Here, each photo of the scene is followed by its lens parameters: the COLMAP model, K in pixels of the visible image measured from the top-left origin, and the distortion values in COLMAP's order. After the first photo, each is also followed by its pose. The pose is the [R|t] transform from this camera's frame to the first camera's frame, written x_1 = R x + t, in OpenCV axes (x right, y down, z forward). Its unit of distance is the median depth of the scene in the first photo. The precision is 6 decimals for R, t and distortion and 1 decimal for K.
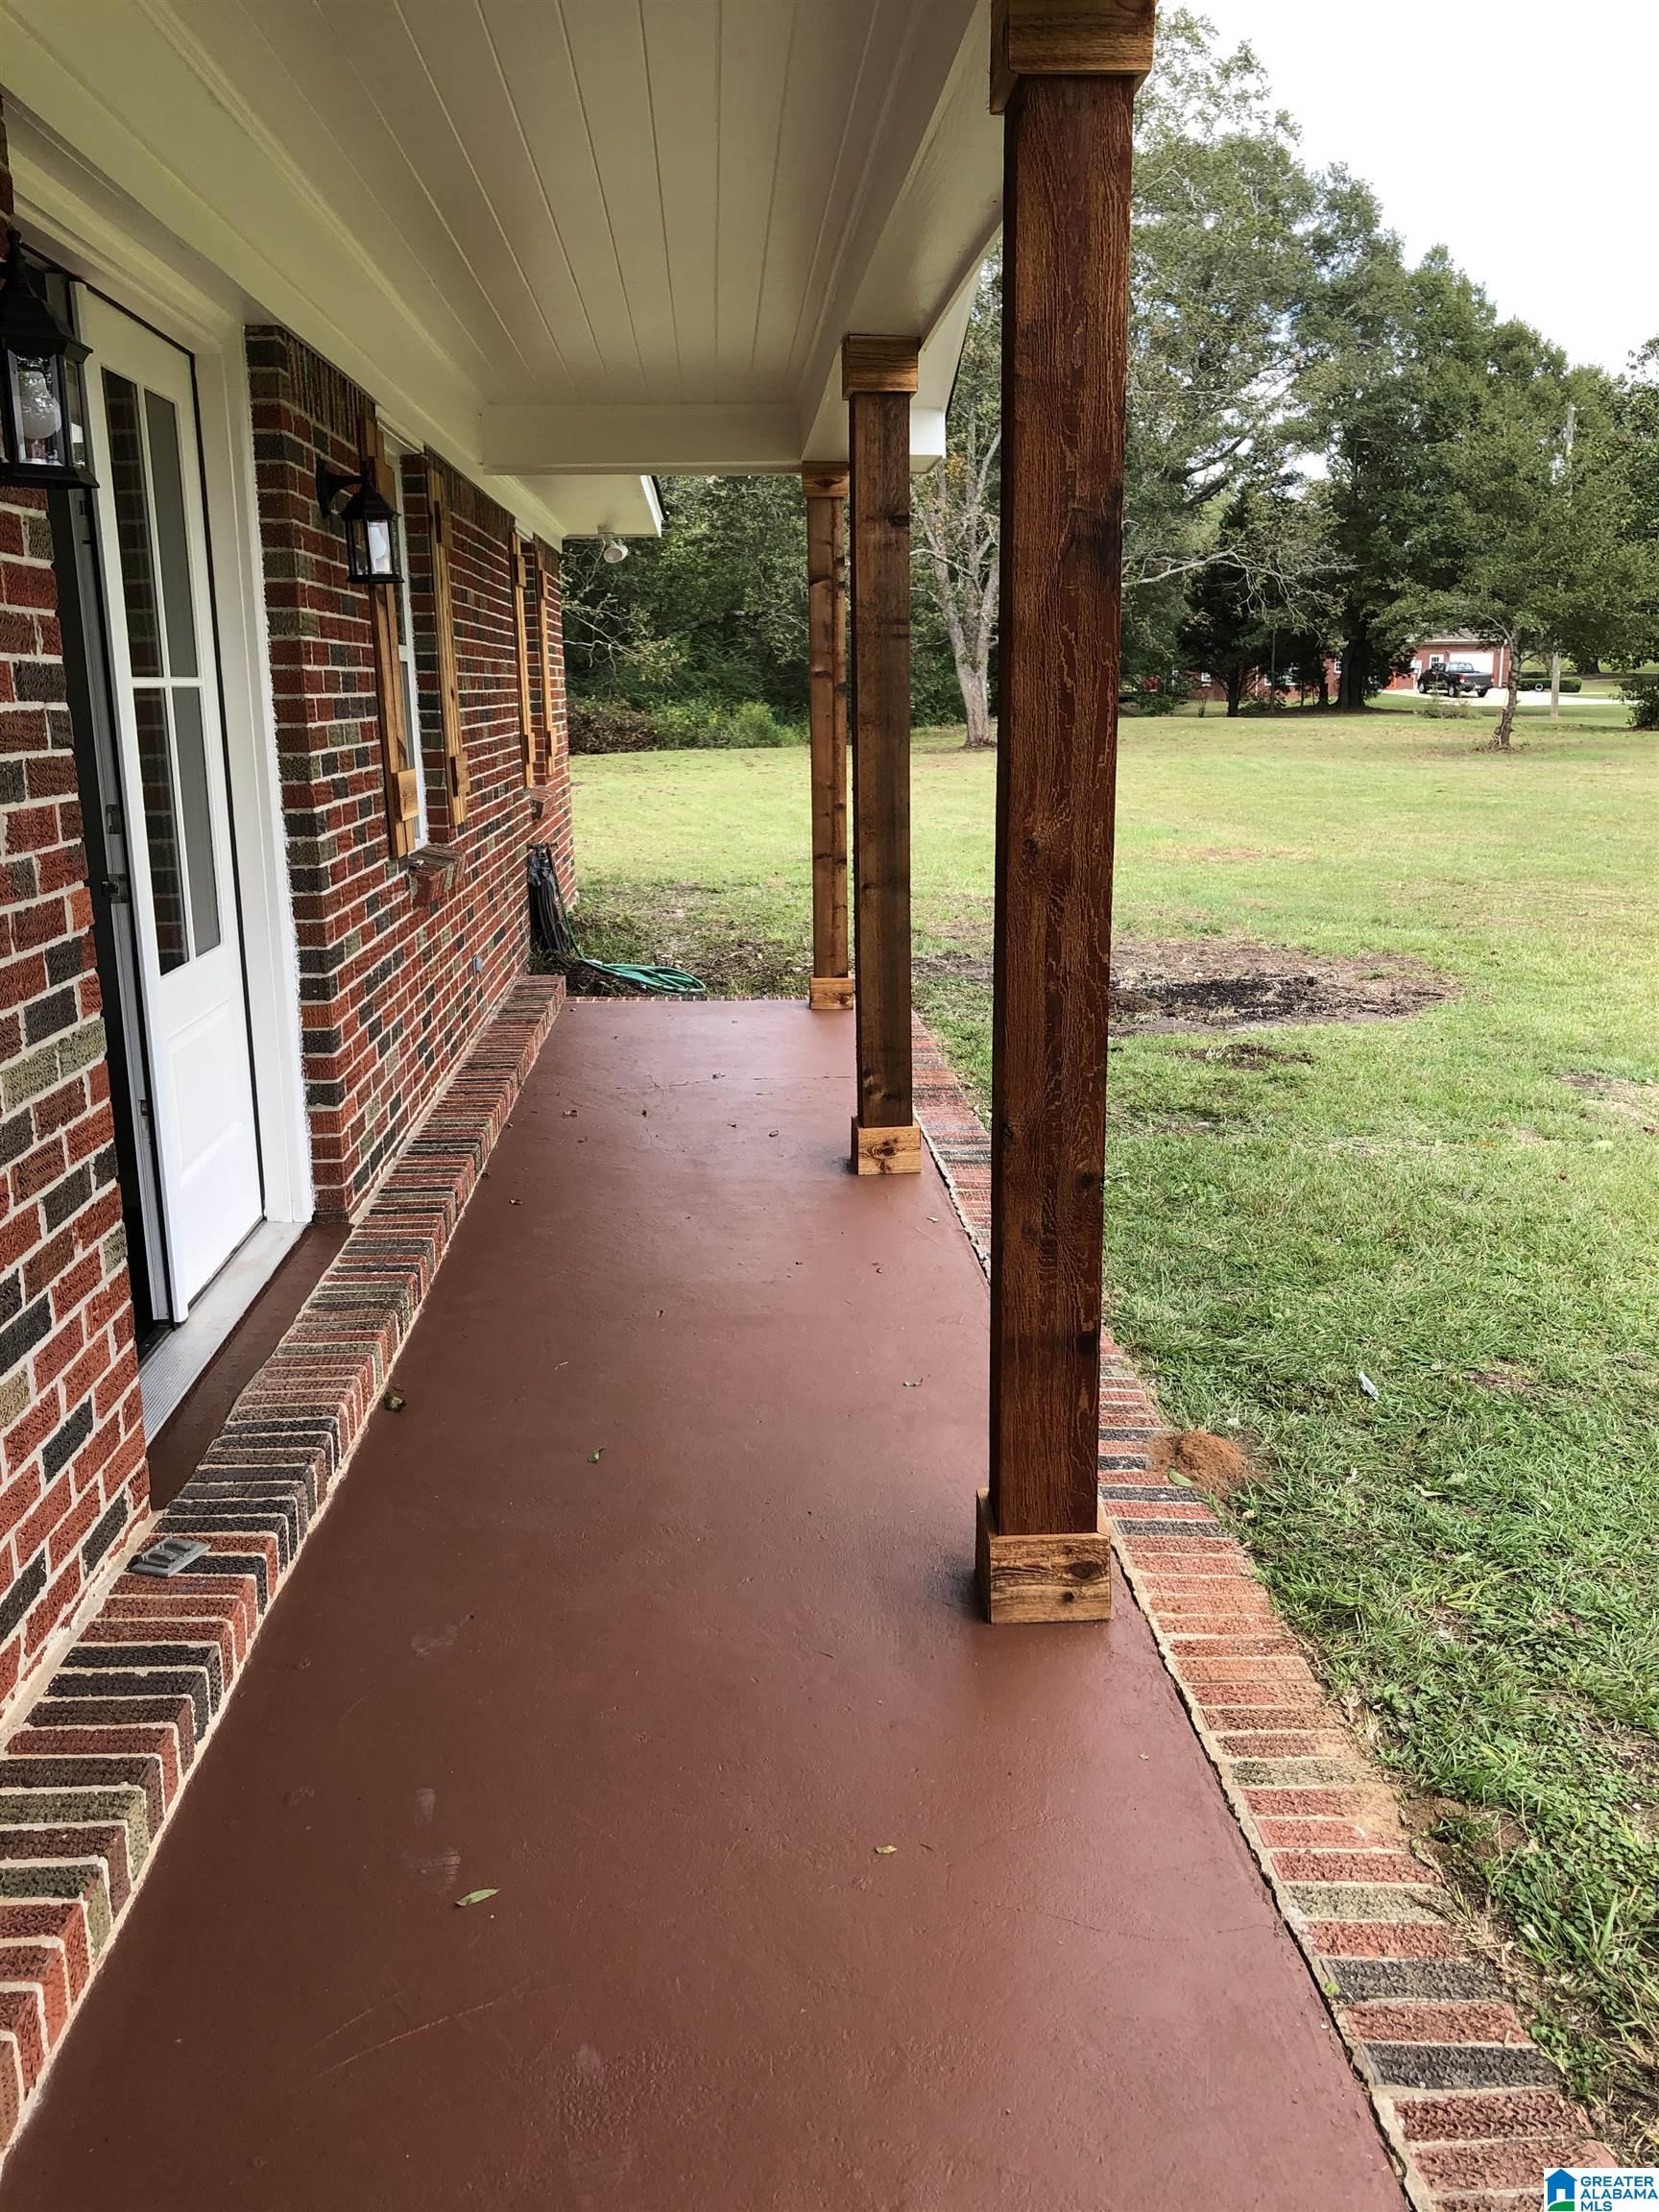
lens RADIAL K [[1820.5, 0, 827.0], [0, 1820.5, 1107.0], [0, 0, 1]] dist [0.026570, 0.016970]
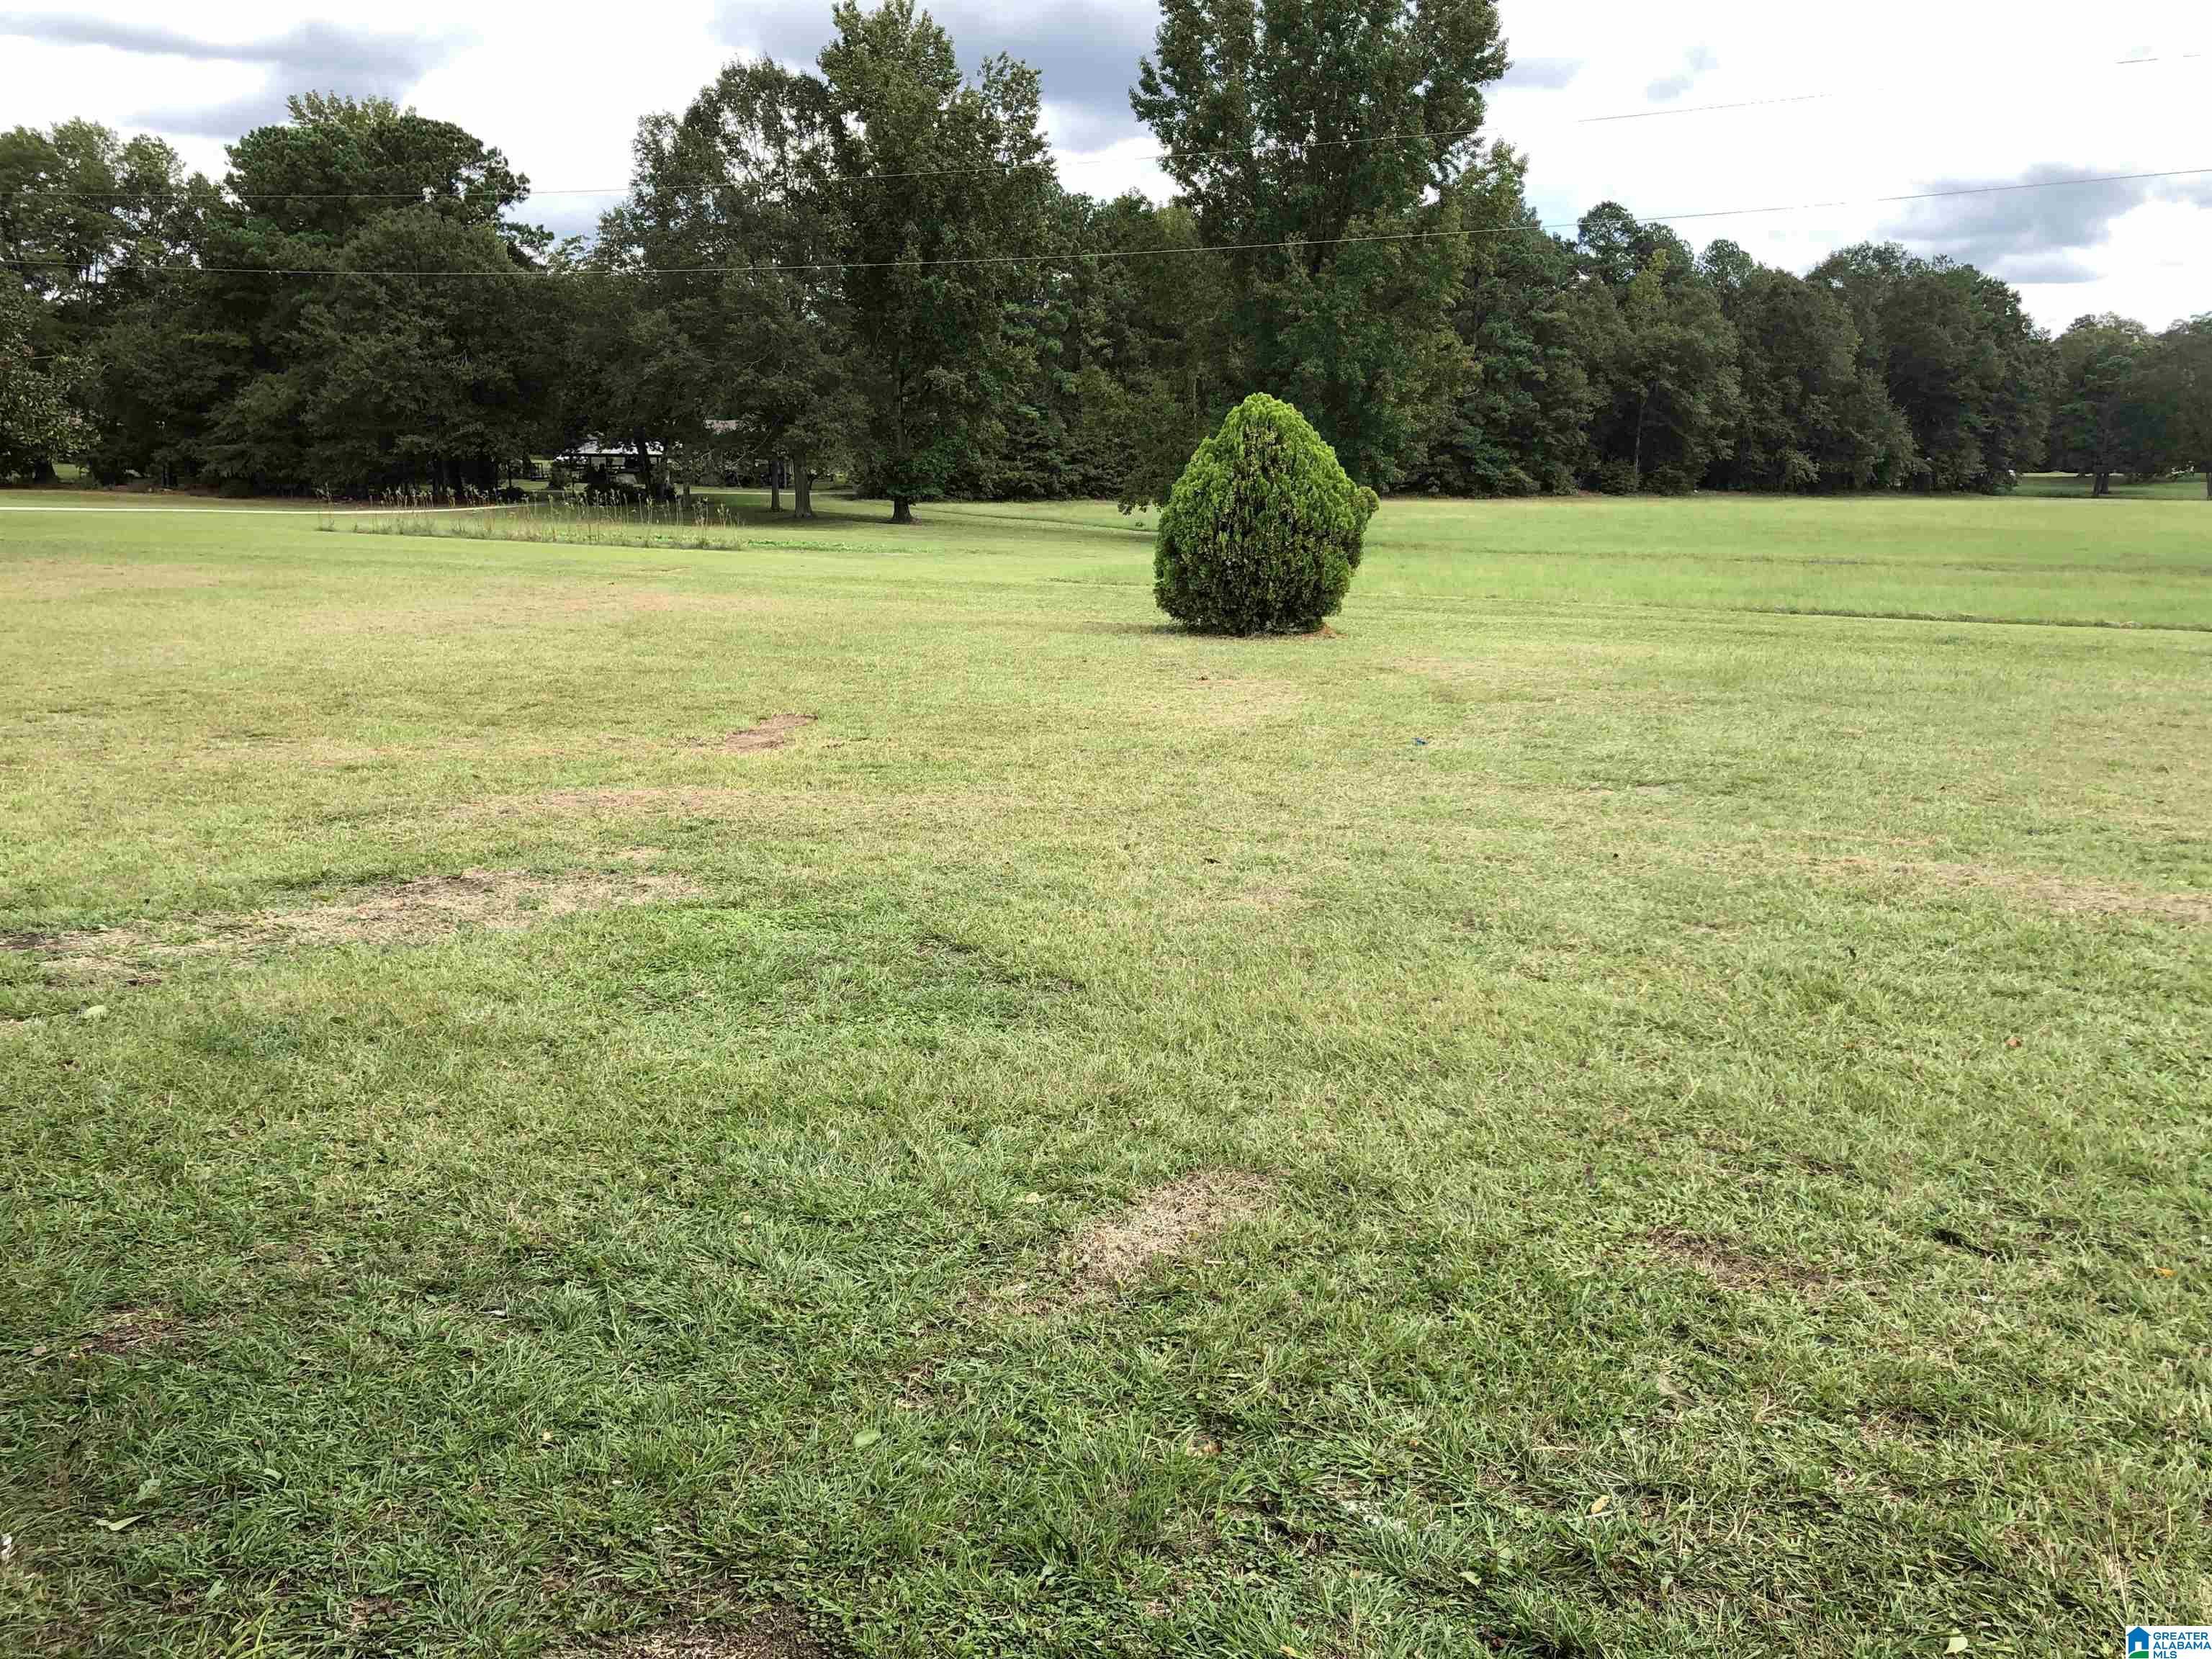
lens RADIAL K [[1820.5, 0, 1113.3], [0, 1820.5, 834.3], [0, 0, 1]] dist [0.026570, 0.016970]
pose [[0.541995, -0.141497, 0.828384, -0.043291], [0.175690, 0.983020, 0.052961, -0.038638], [-0.821812, 0.116834, 0.557651, 0.168526]]
